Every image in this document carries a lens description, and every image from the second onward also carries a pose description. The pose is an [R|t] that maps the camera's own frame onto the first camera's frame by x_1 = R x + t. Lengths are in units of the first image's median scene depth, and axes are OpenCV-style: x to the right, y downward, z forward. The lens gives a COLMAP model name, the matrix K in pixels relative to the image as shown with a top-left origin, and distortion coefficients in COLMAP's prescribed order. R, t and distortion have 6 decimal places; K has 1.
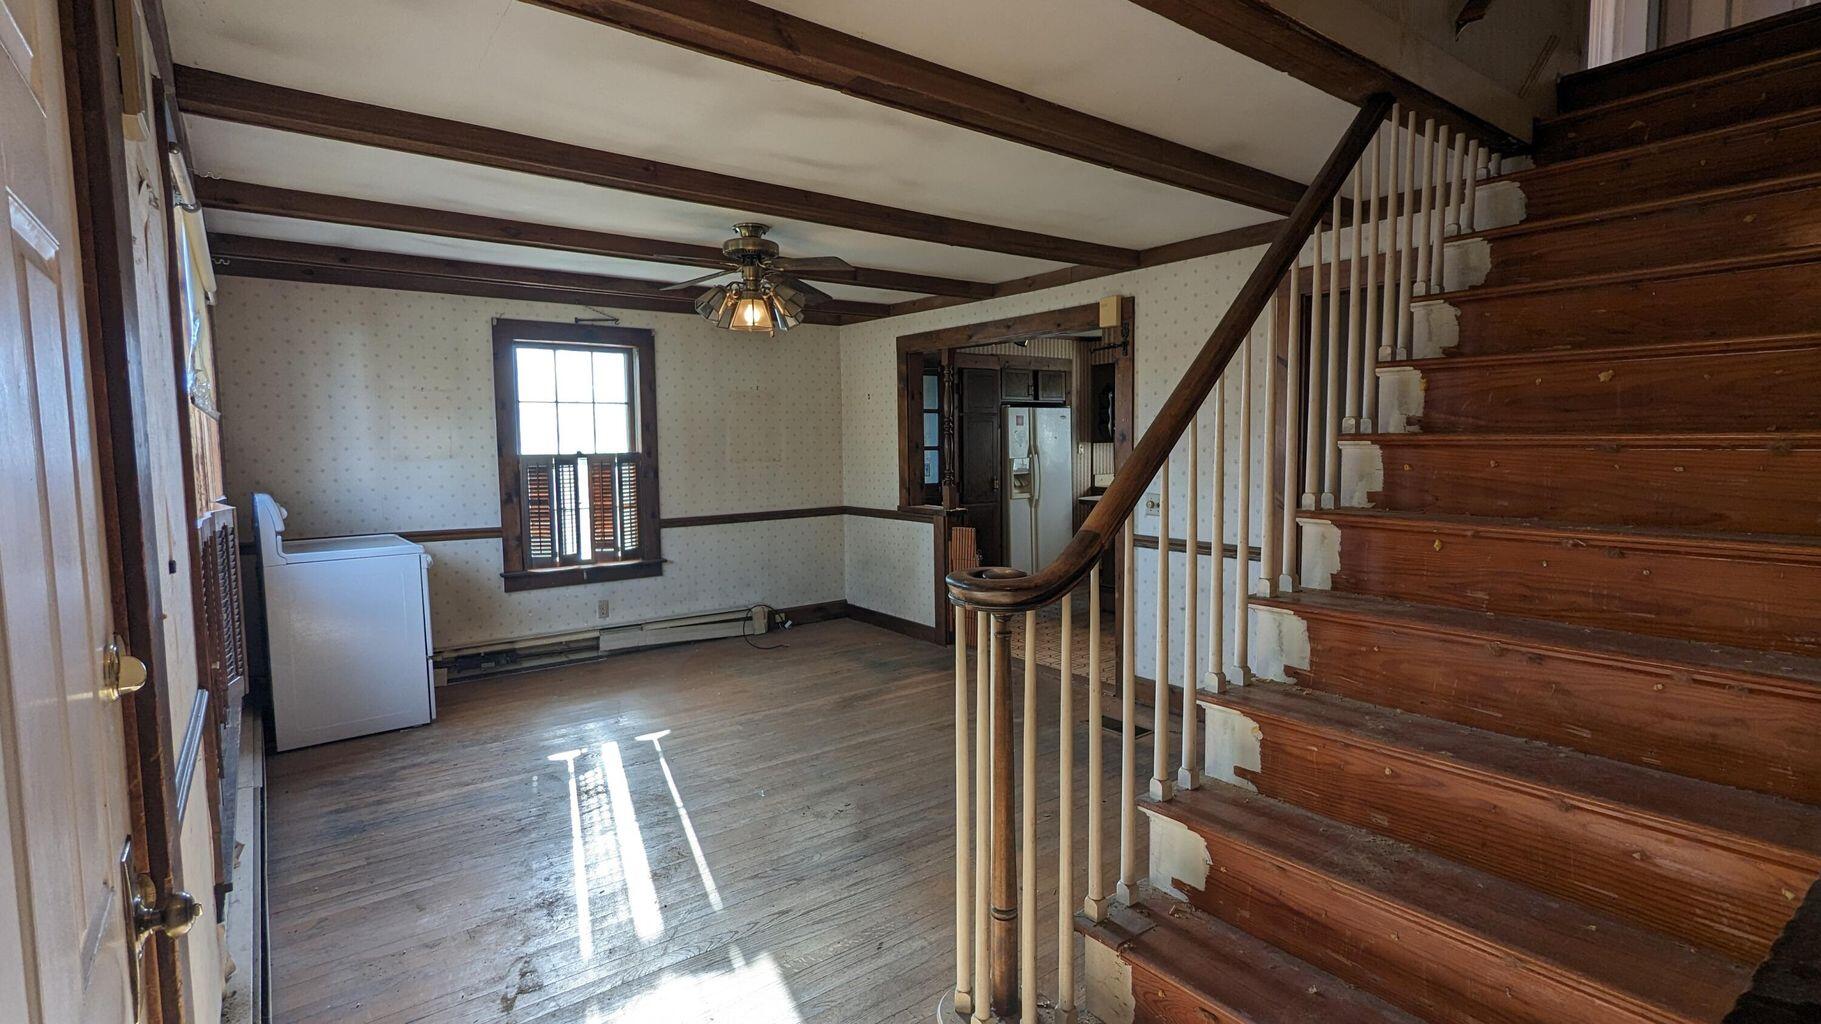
lens RADIAL K [[861.4, 0, 912.0], [0, 861.4, 508.6], [0, 0, 1]] dist [-0.001229, 0.001057]
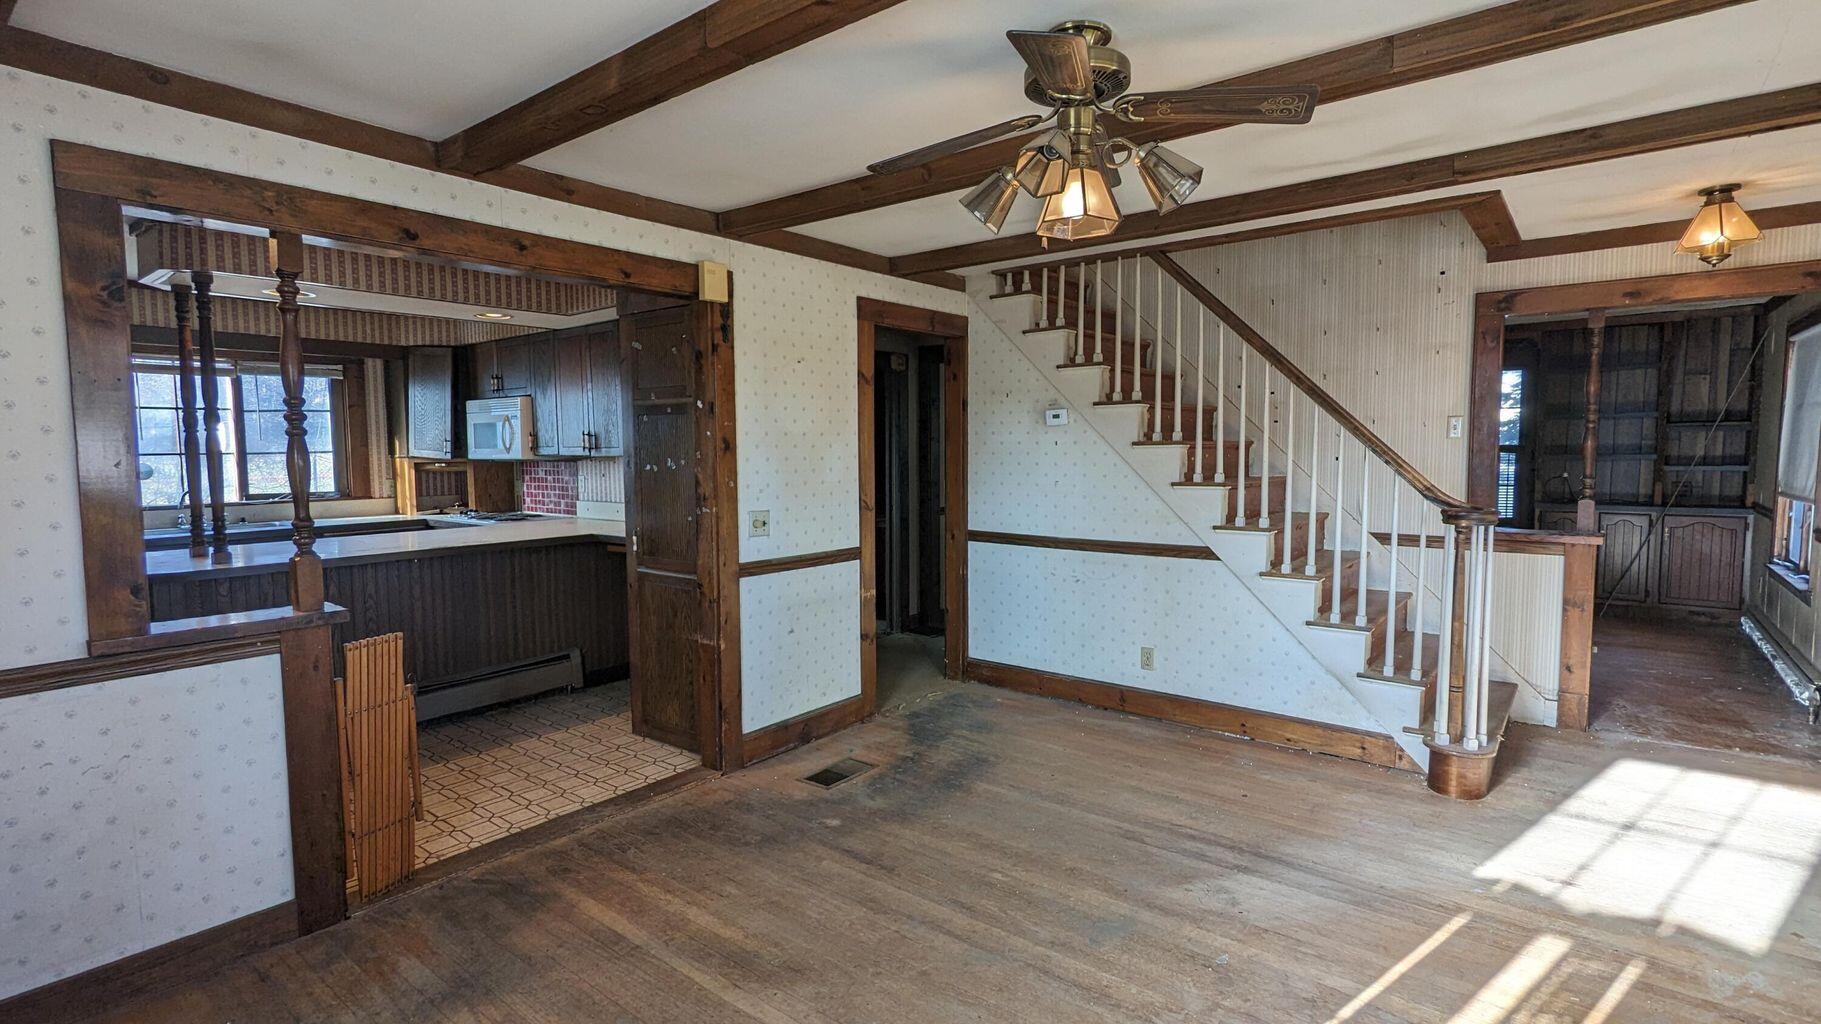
lens RADIAL K [[861.4, 0, 911.7], [0, 861.4, 510.9], [0, 0, 1]] dist [-0.001229, 0.001057]
pose [[-0.241367, -0.065068, 0.968250, -0.531036], [0.083597, 0.992647, 0.087546, -0.072959], [-0.966826, 0.102073, -0.234153, 0.958037]]
